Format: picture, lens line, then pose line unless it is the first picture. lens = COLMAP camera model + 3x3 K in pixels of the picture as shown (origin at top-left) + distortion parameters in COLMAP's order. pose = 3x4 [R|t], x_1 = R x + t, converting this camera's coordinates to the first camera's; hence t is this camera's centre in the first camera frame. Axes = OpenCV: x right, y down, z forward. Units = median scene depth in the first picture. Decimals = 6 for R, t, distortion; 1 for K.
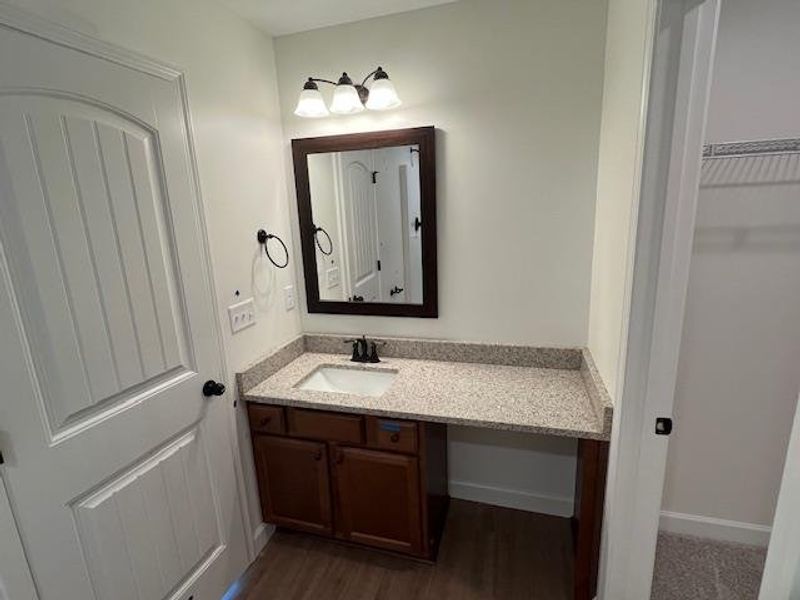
lens RADIAL K [[401.1, 0, 399.0], [0, 401.1, 295.5], [0, 0, 1]] dist [0.000421, 0.000243]
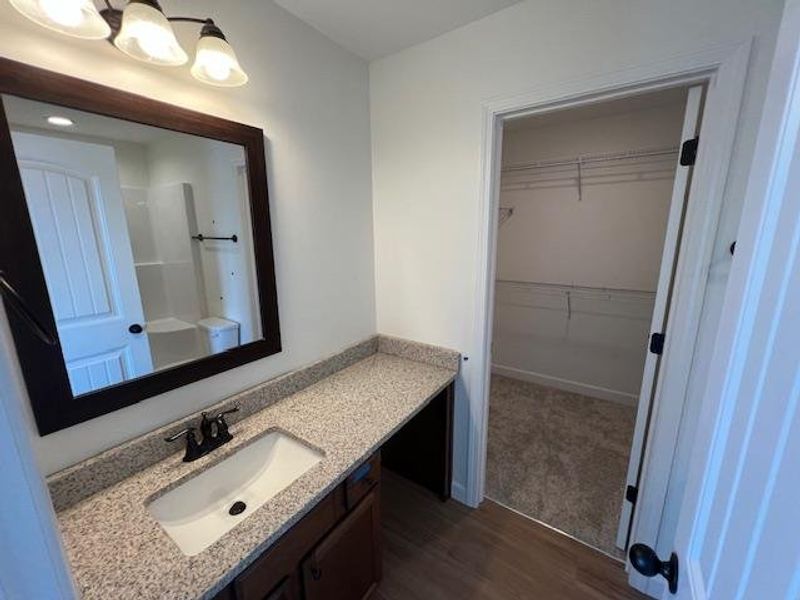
lens RADIAL K [[318.3, 0, 402.1], [0, 318.3, 300.1], [0, 0, 1]] dist [0.001346, 0.000071]
pose [[0.278822, -0.157892, 0.947274, -0.480826], [0.190301, 0.975915, 0.106652, -0.078233], [-0.941299, 0.150530, 0.302153, 0.516445]]
